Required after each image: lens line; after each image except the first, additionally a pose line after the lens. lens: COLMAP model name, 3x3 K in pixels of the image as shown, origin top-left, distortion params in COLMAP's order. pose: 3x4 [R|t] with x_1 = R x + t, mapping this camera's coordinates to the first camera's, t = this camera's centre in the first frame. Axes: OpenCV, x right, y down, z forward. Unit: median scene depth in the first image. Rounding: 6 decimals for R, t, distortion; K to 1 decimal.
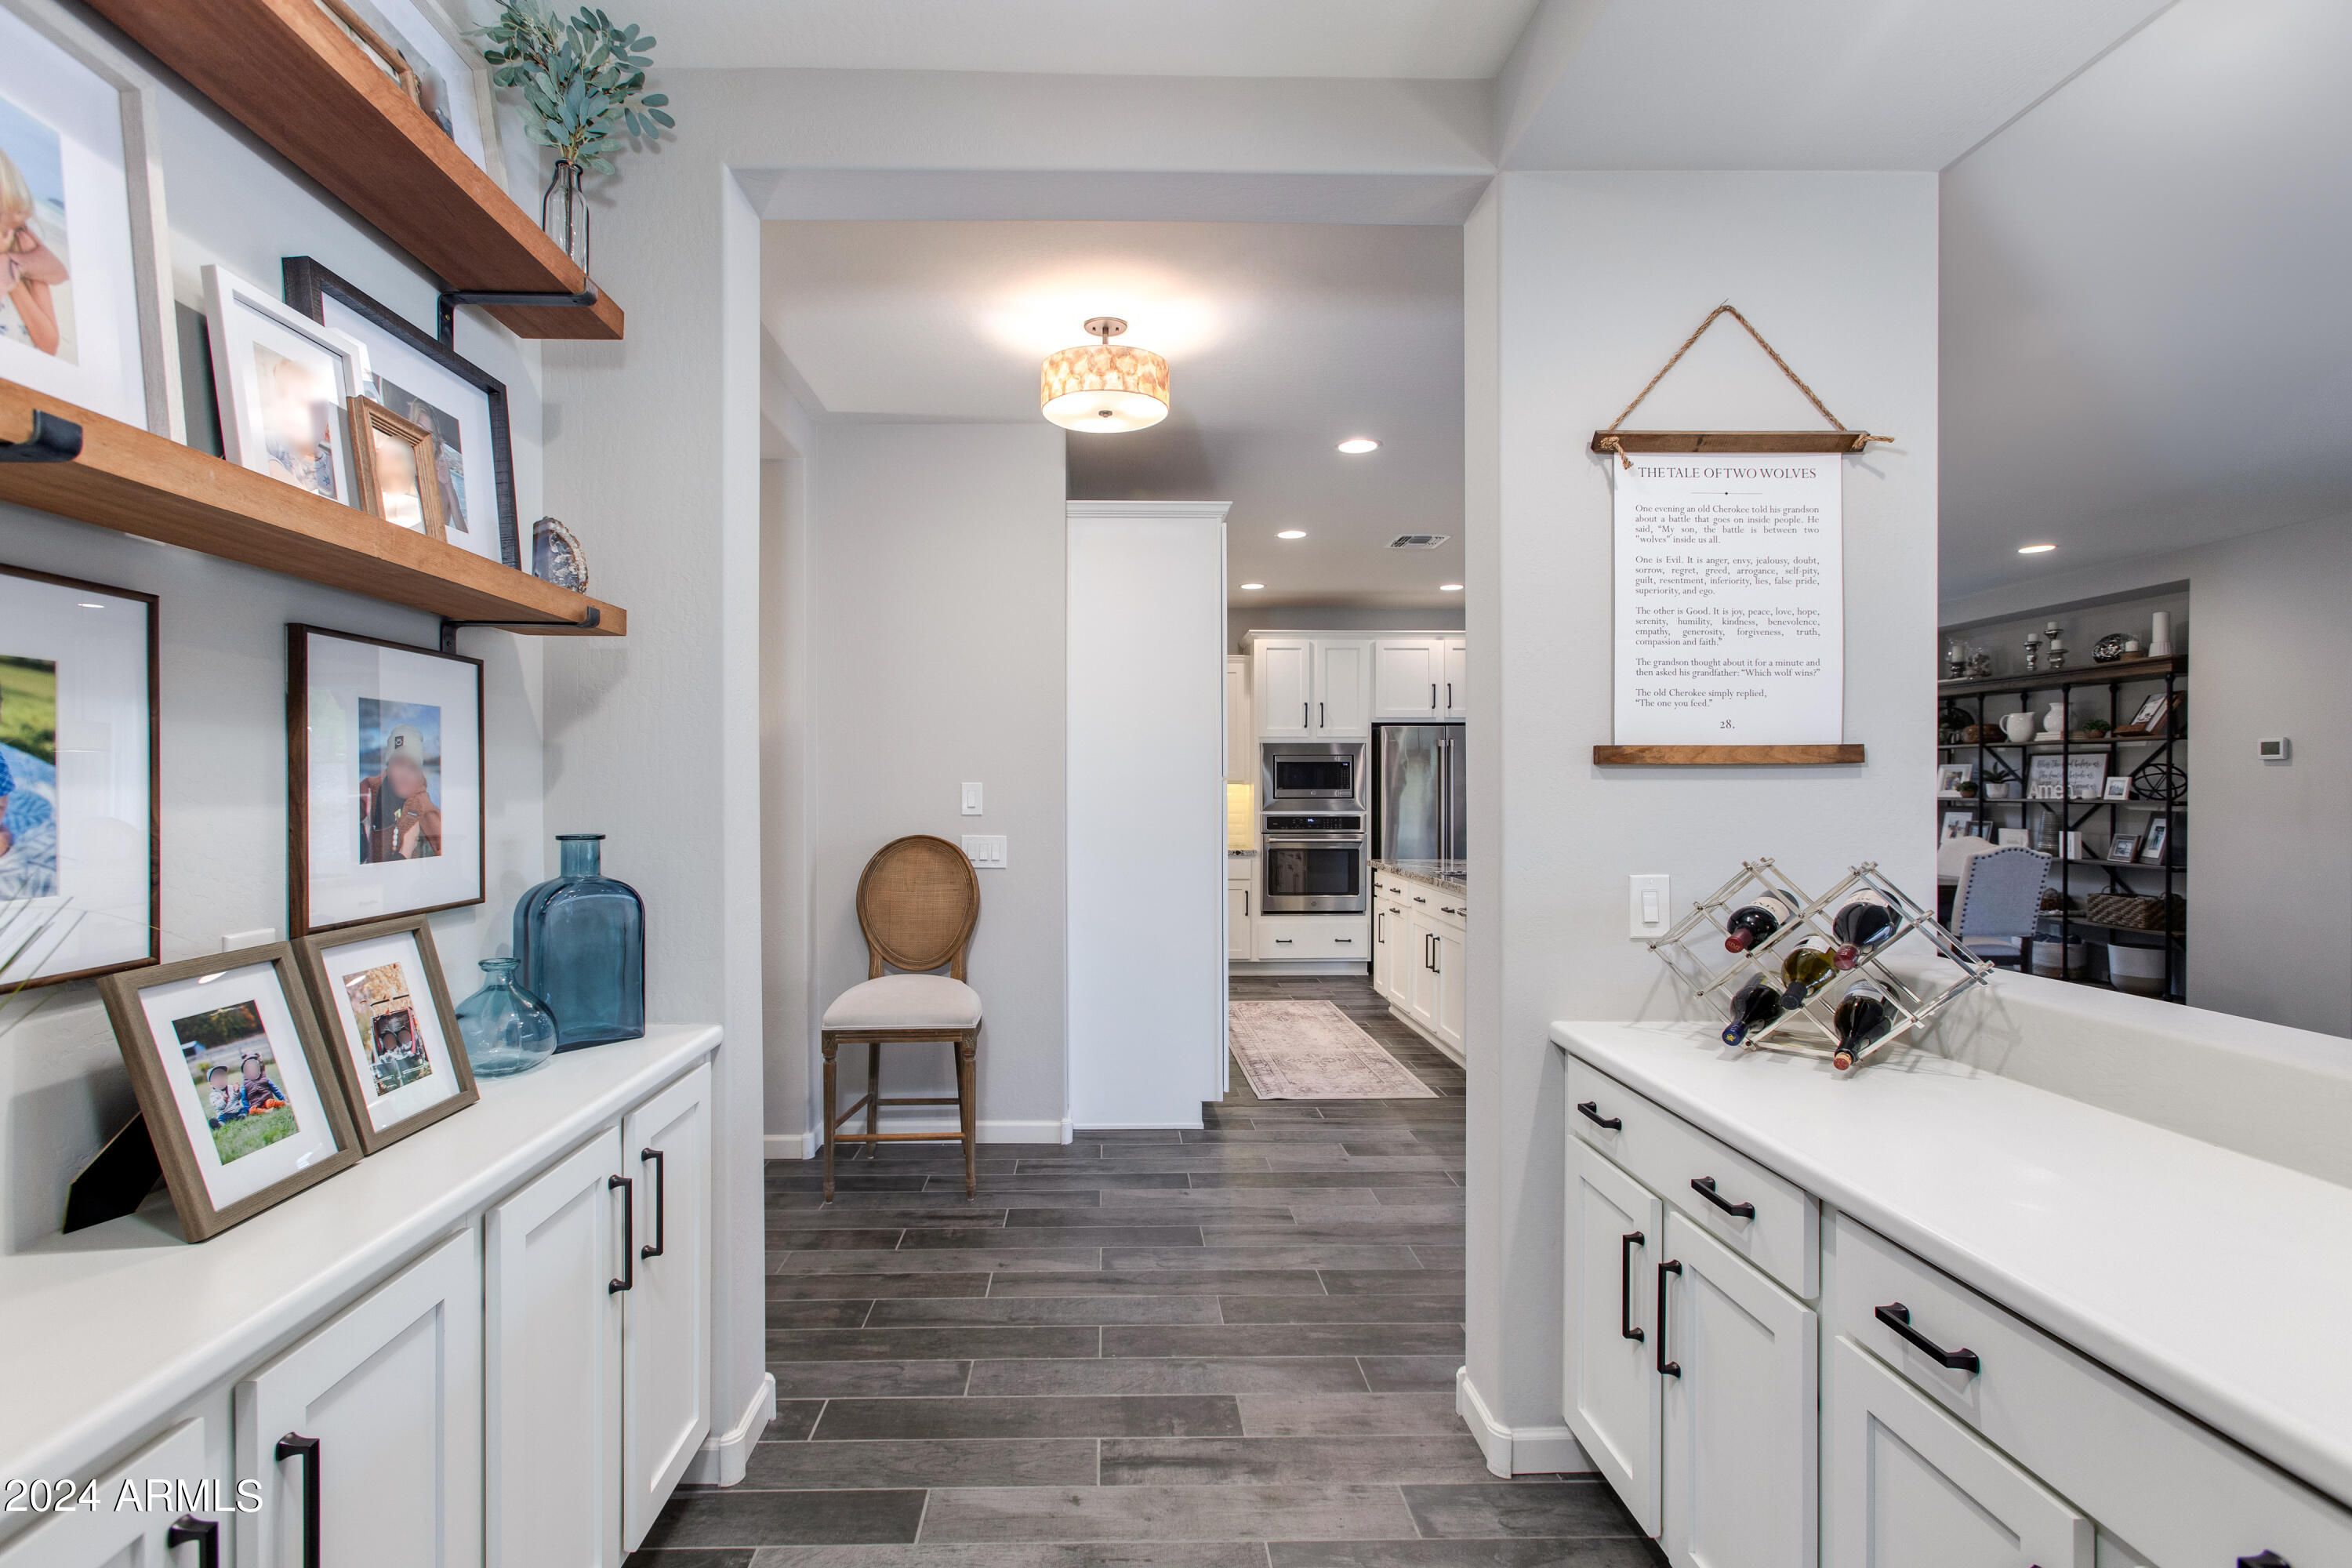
lens RADIAL K [[1088.6, 0, 1103.9], [0, 1088.6, 791.0], [0, 0, 1]] dist [-0.002228, 0.000008]
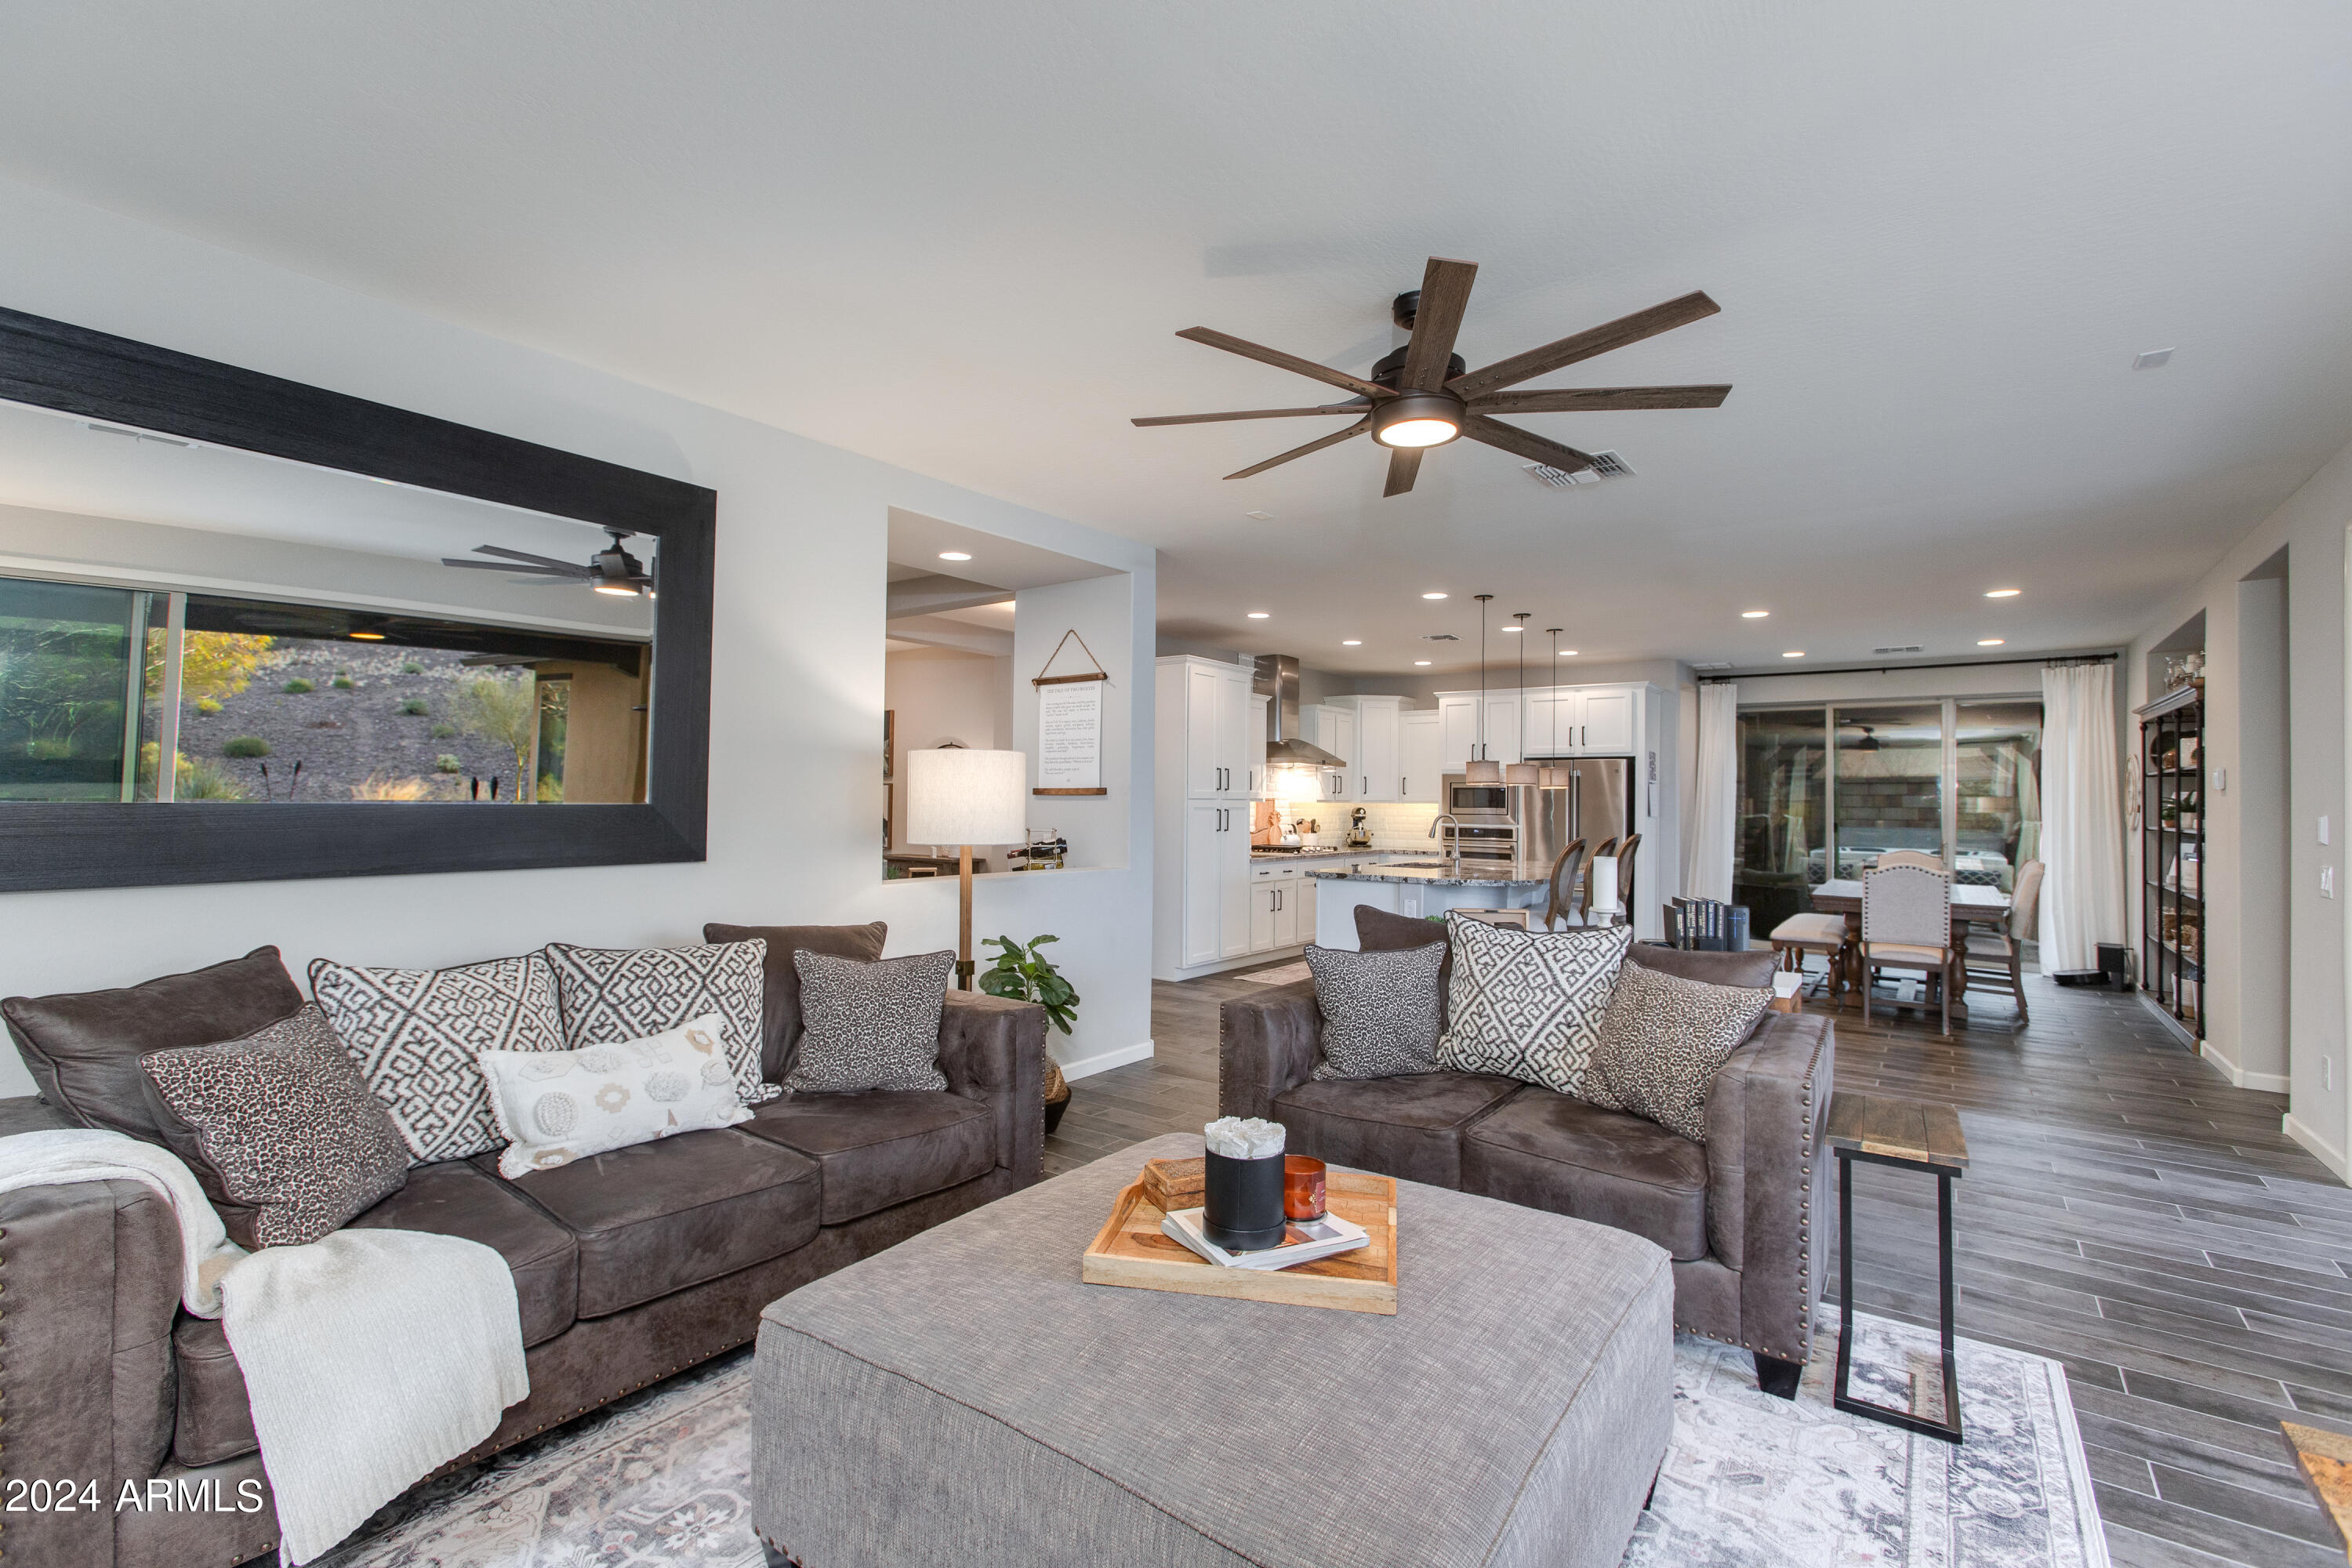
lens RADIAL K [[1044.6, 0, 1172.3], [0, 1044.6, 786.6], [0, 0, 1]] dist [-0.014588, 0.009914]
pose [[0.803746, -0.000382, -0.594973, 0.929429], [-0.012168, 0.999780, -0.017080, -0.001120], [0.594848, 0.020967, 0.803565, -0.385704]]
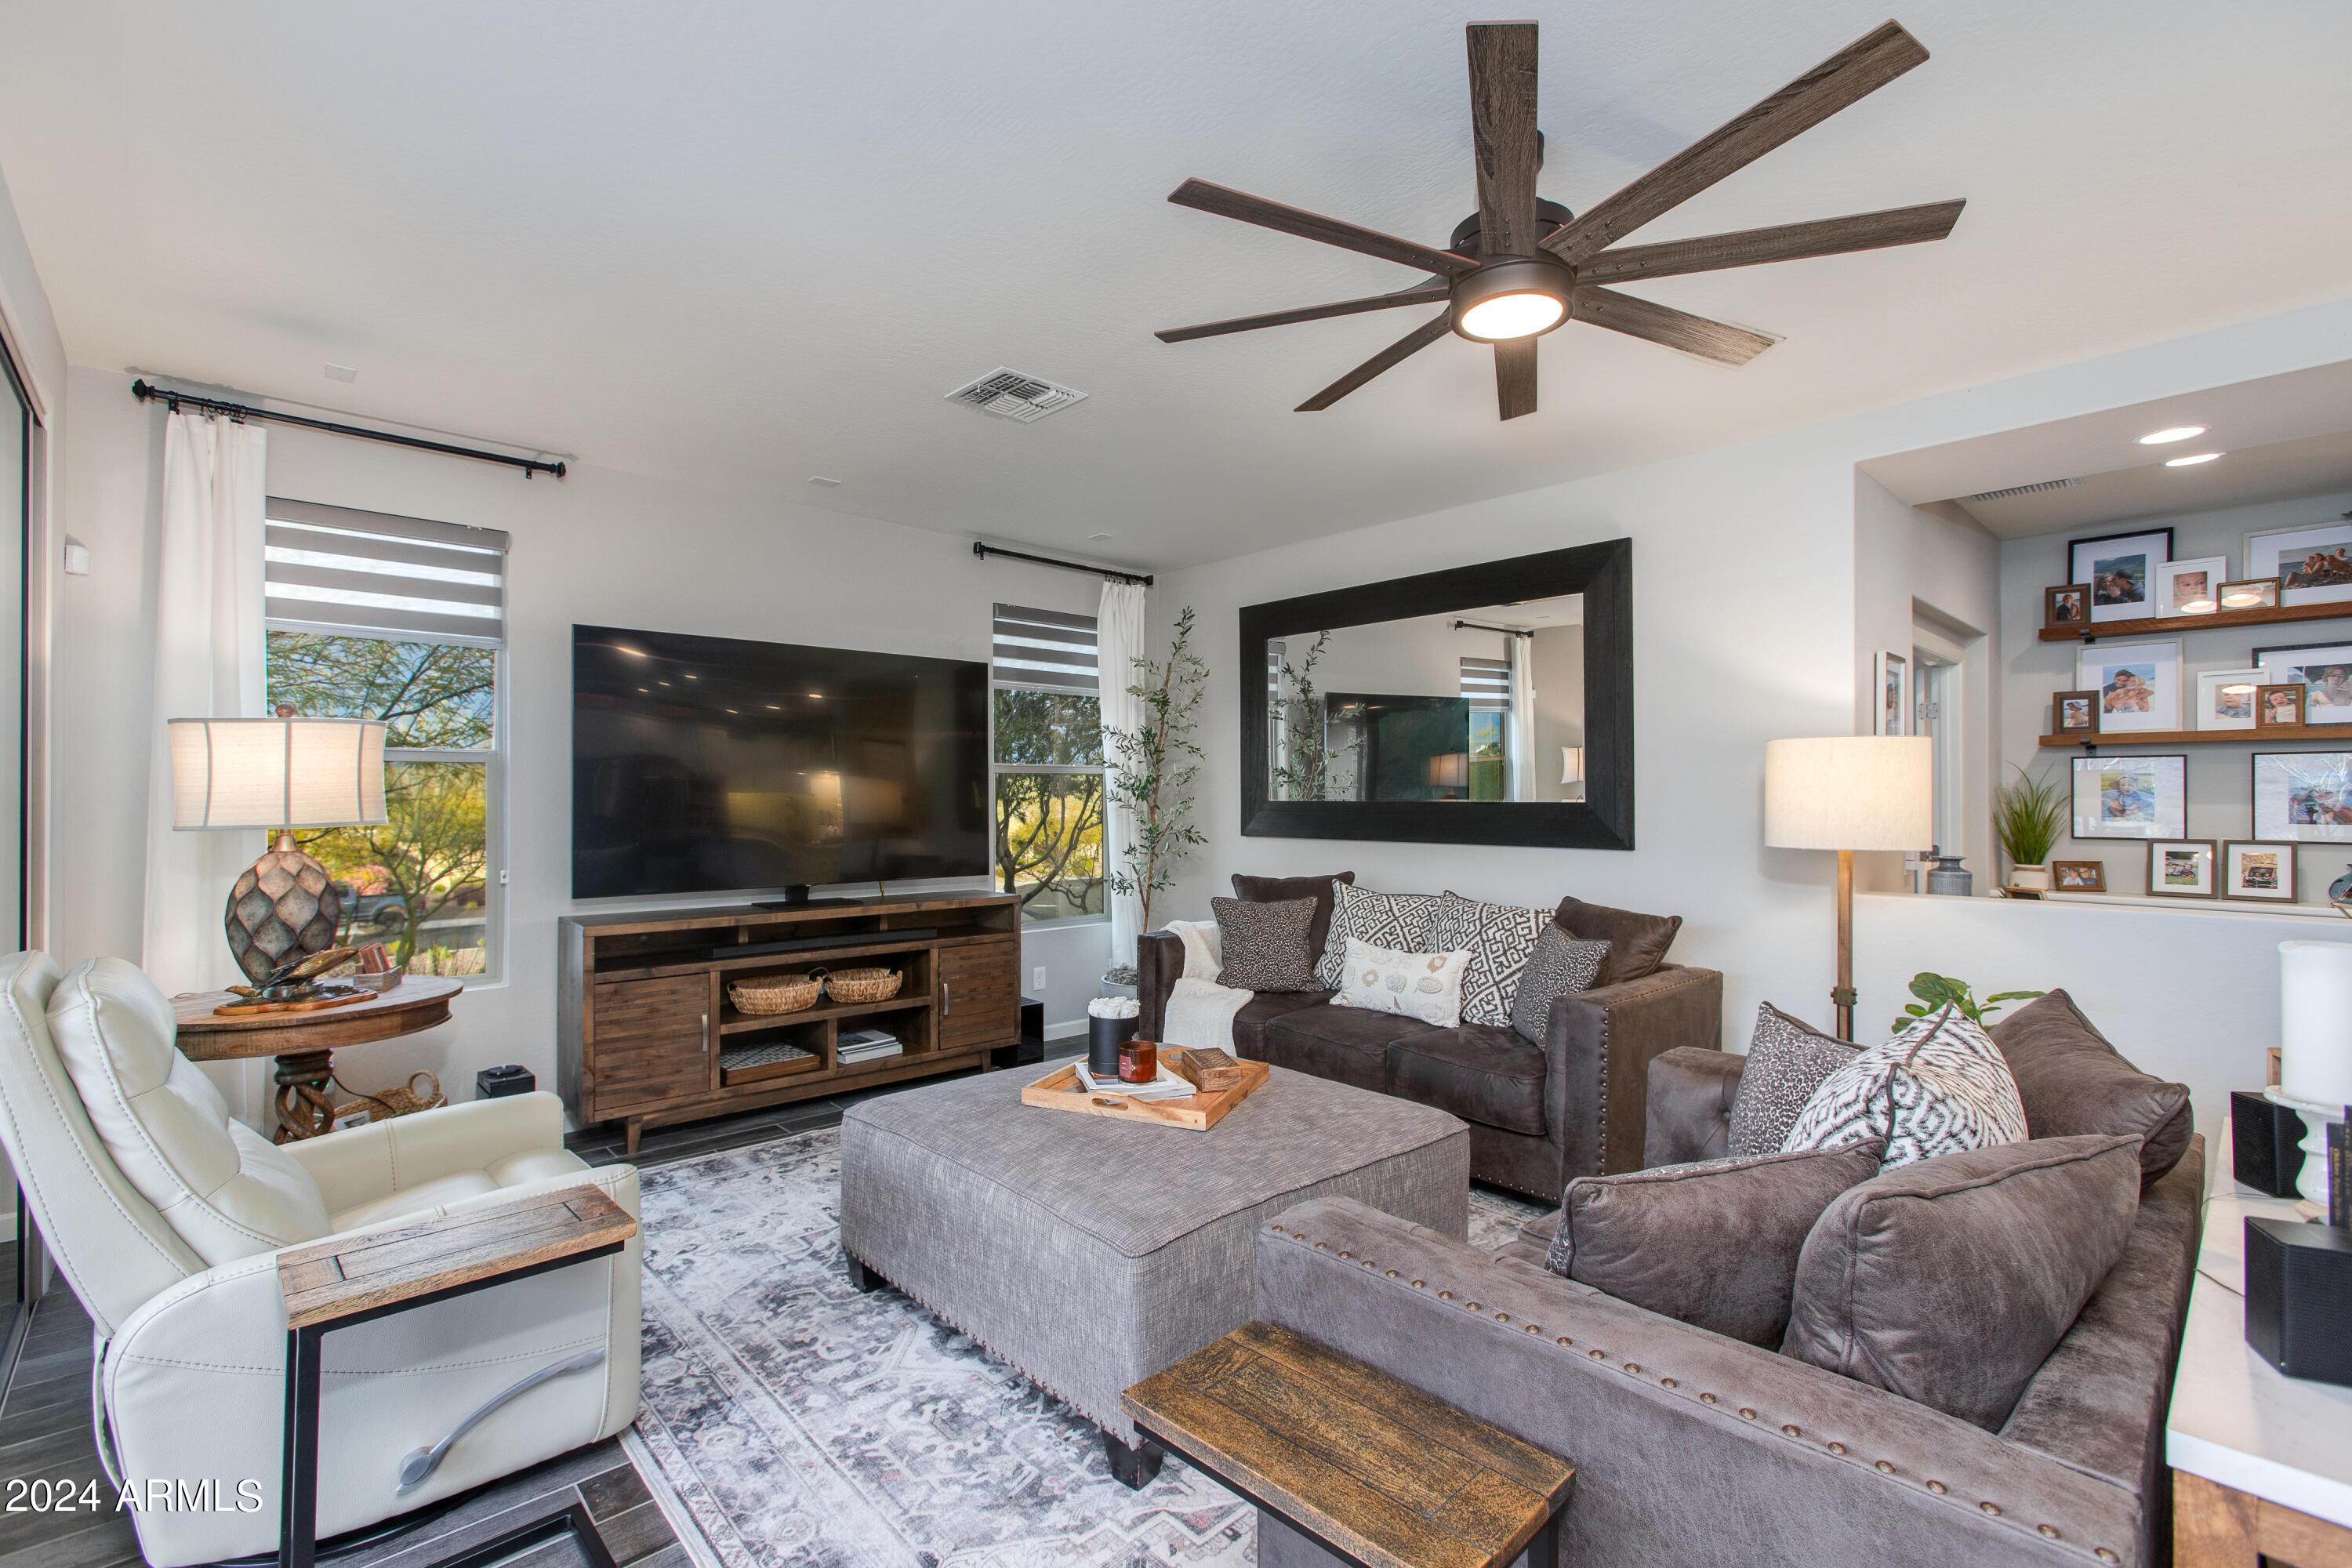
lens RADIAL K [[1044.5, 0, 1165.4], [0, 1044.5, 785.9], [0, 0, 1]] dist [-0.026150, 0.015883]
pose [[-0.740329, -0.005353, -0.672224, 1.086598], [-0.003369, 0.999985, -0.004252, -0.005458], [0.672236, -0.000883, -0.740336, 0.296627]]
